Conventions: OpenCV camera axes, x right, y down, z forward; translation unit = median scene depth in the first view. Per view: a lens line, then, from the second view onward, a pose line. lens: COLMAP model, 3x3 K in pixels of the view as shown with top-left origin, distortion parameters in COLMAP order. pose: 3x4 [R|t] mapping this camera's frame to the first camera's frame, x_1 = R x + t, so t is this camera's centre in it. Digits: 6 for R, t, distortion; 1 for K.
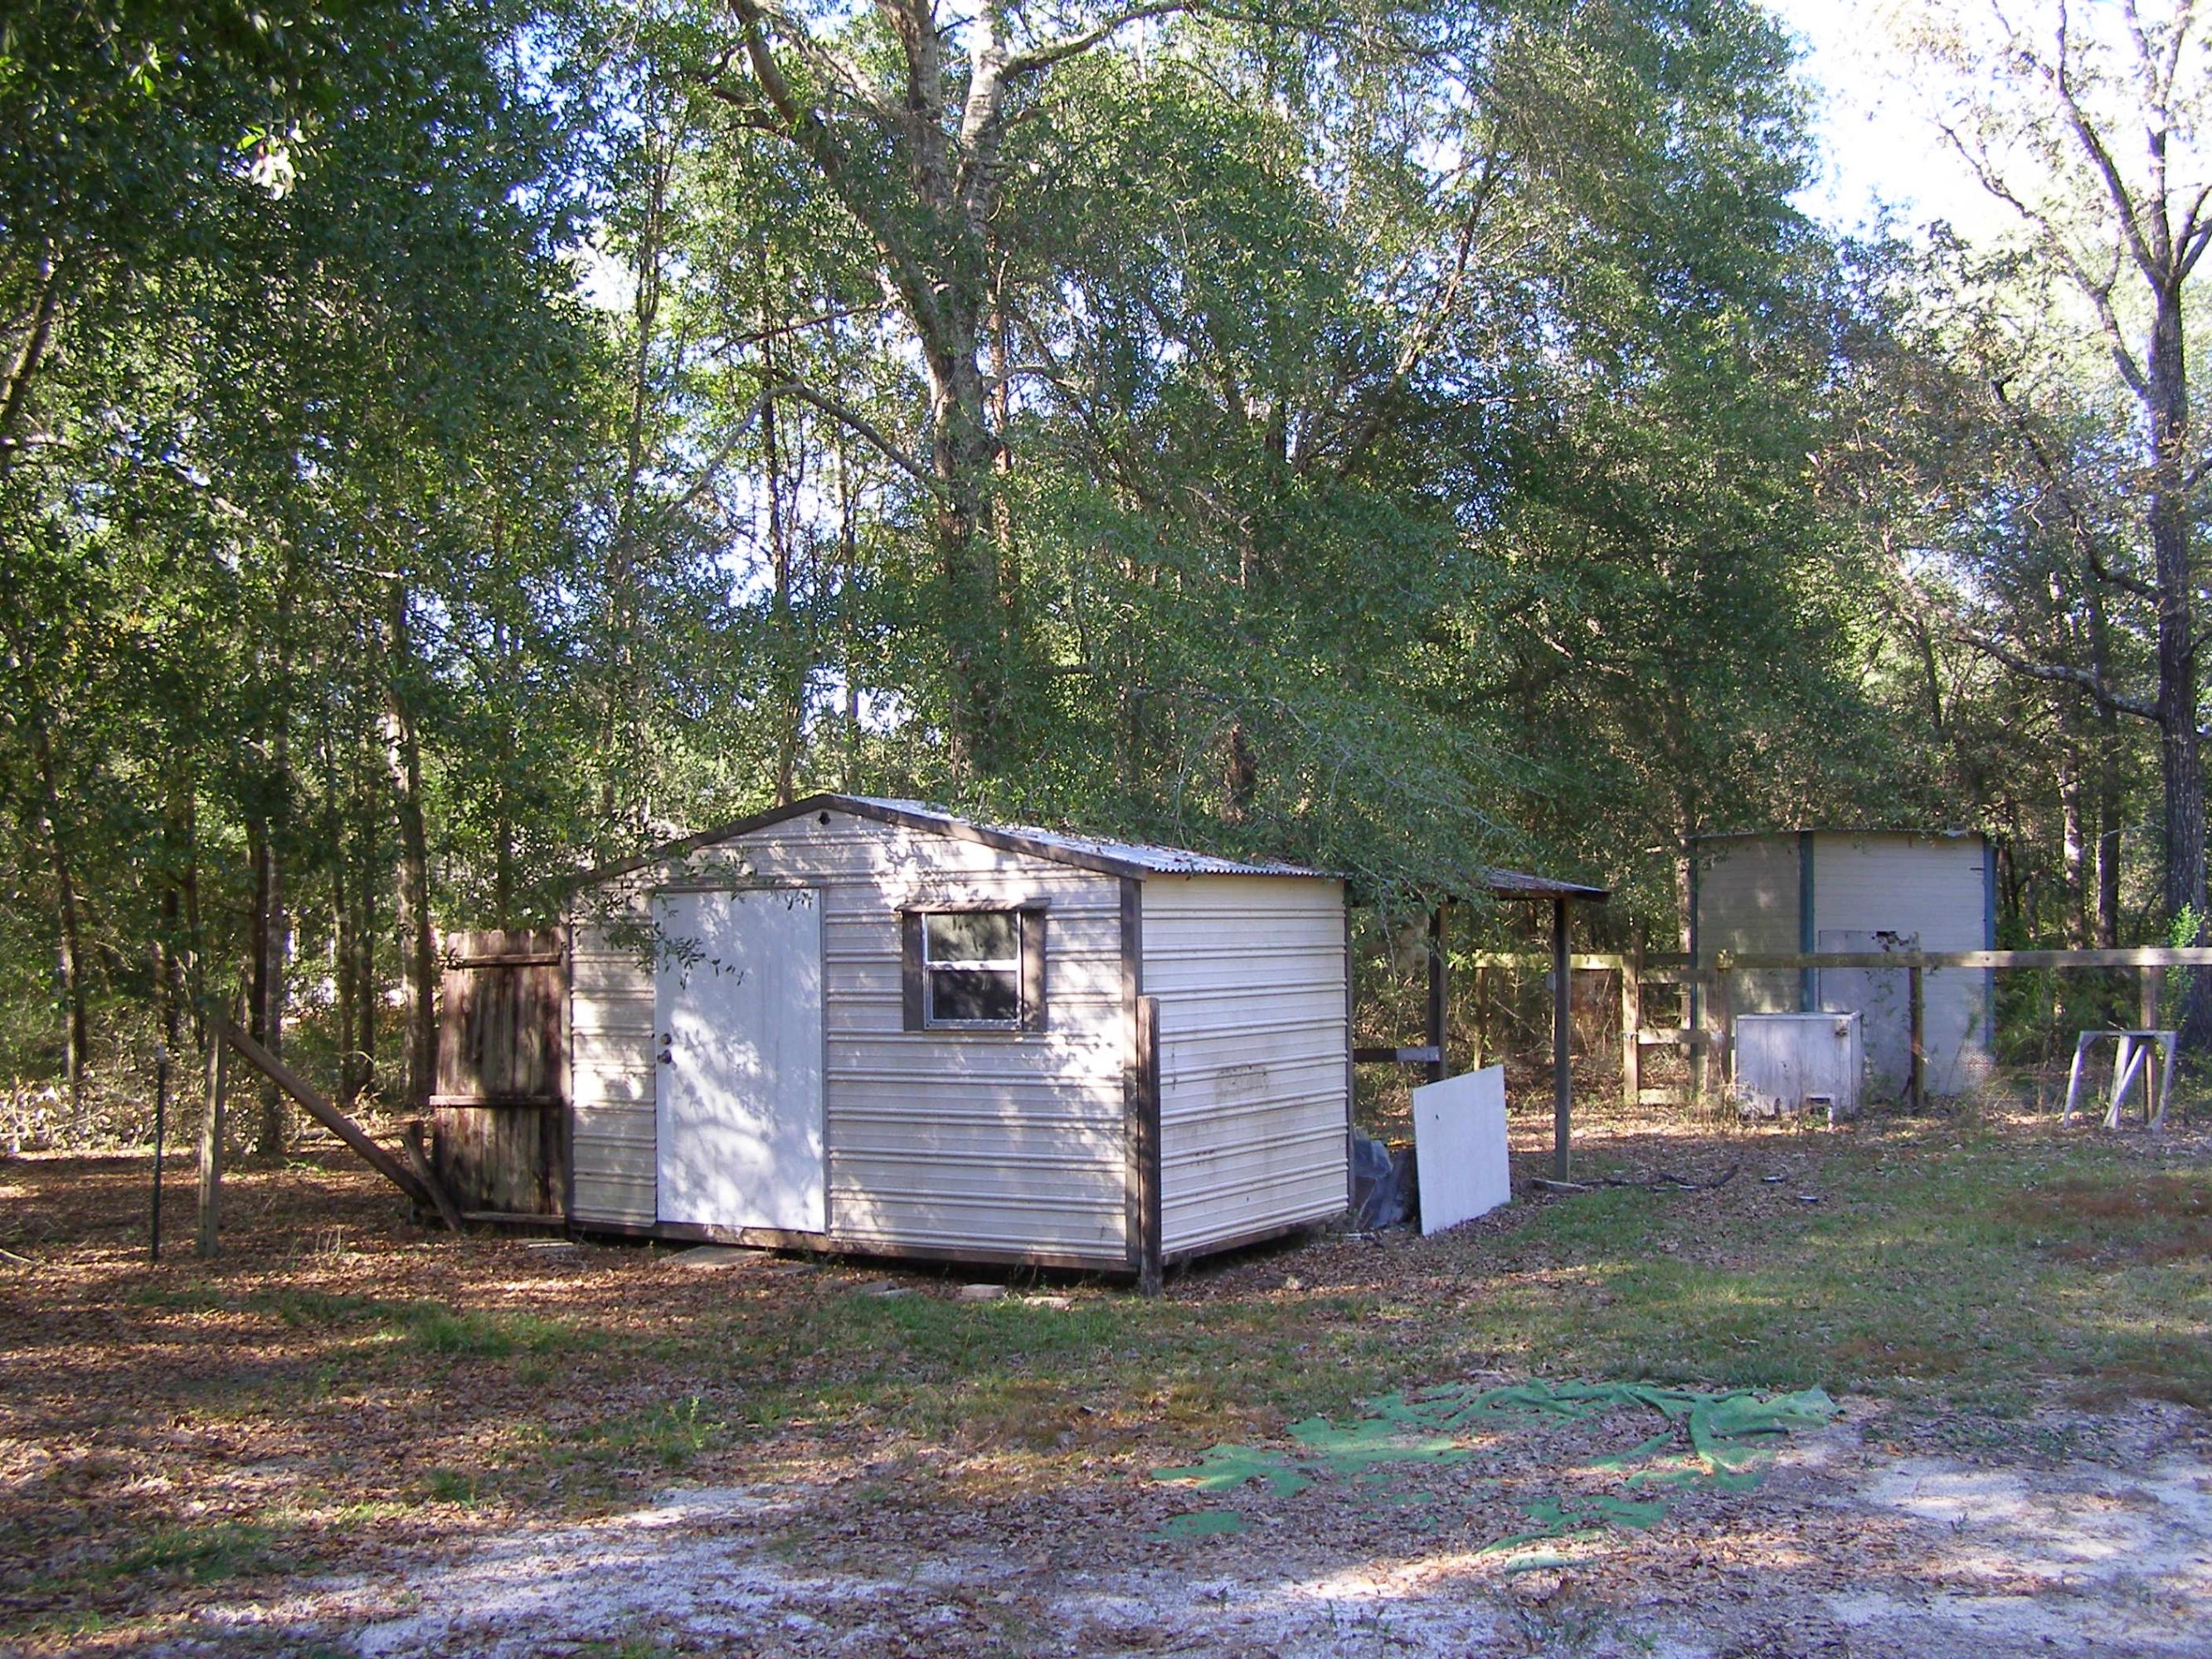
lens RADIAL K [[2515.3, 0, 1107.7], [0, 2515.3, 827.1], [0, 0, 1]] dist [0.014931, 0.000000]
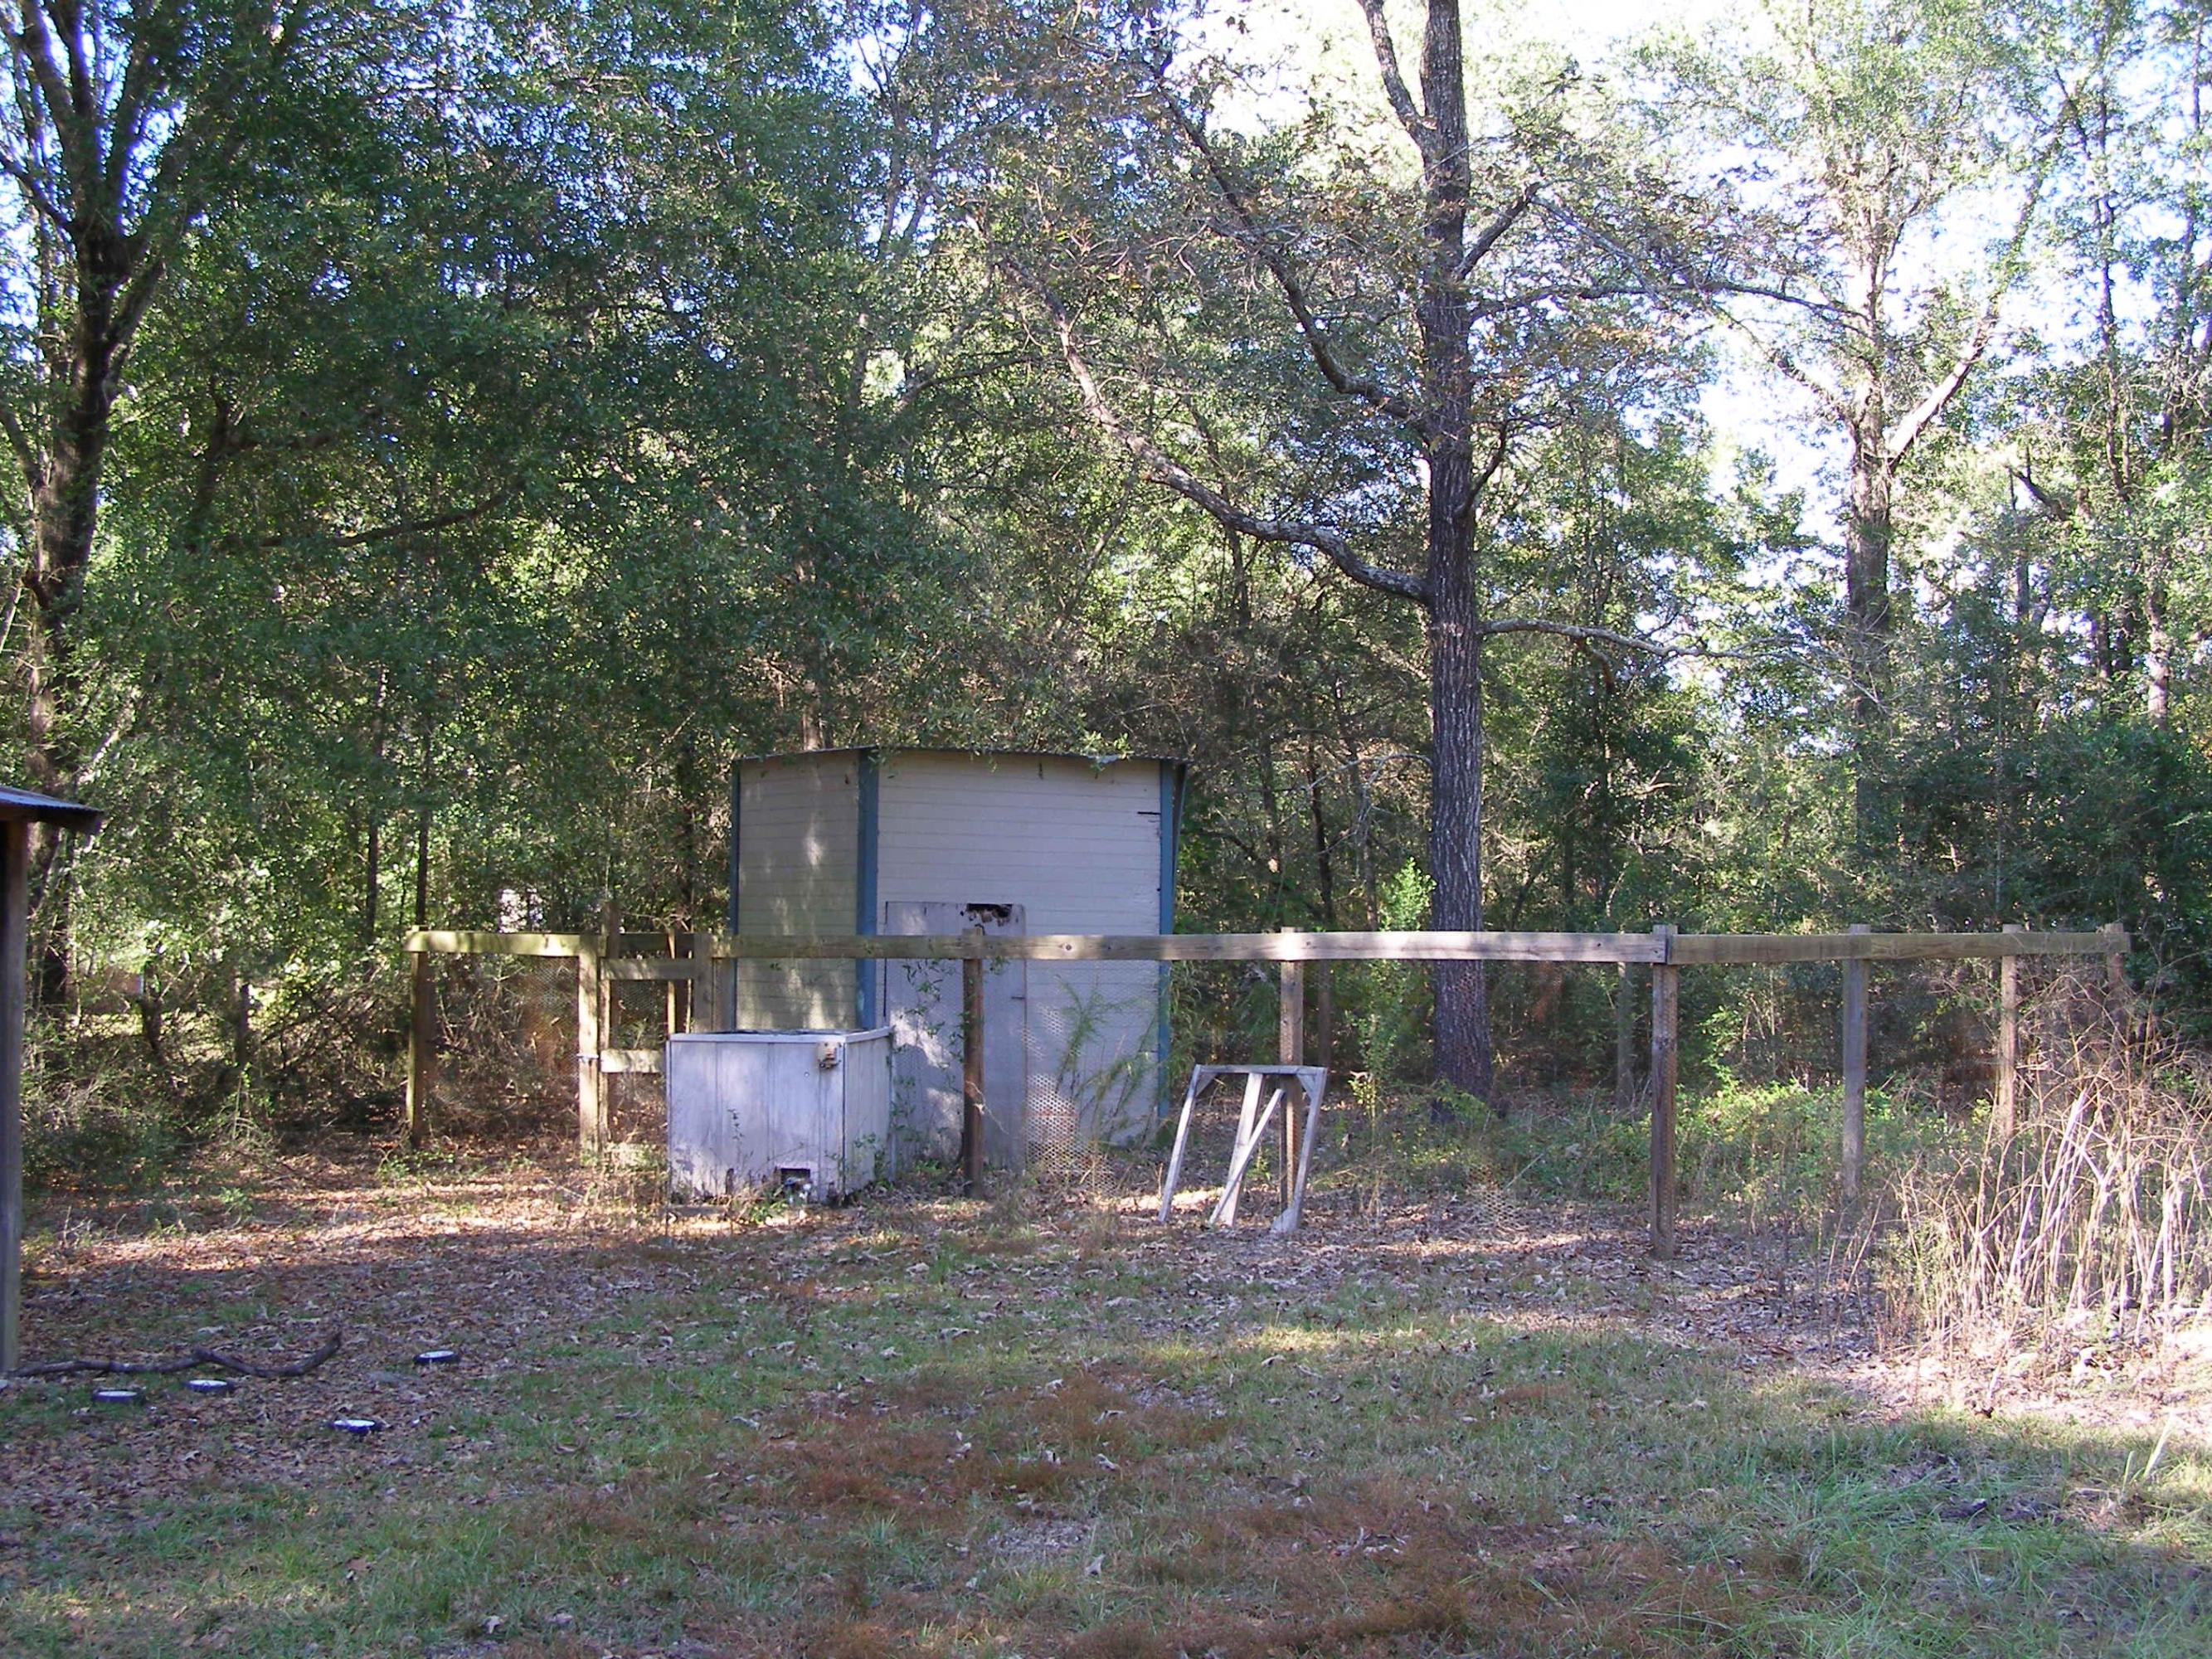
lens RADIAL K [[2628.4, 0, 1104.8], [0, 2628.4, 833.4], [0, 0, 1]] dist [-0.031717, 0.000000]
pose [[0.988752, 0.017575, 0.148525, 0.250944], [-0.019147, 0.999775, 0.009159, 0.017120], [-0.148331, -0.011900, 0.988866, 0.336646]]
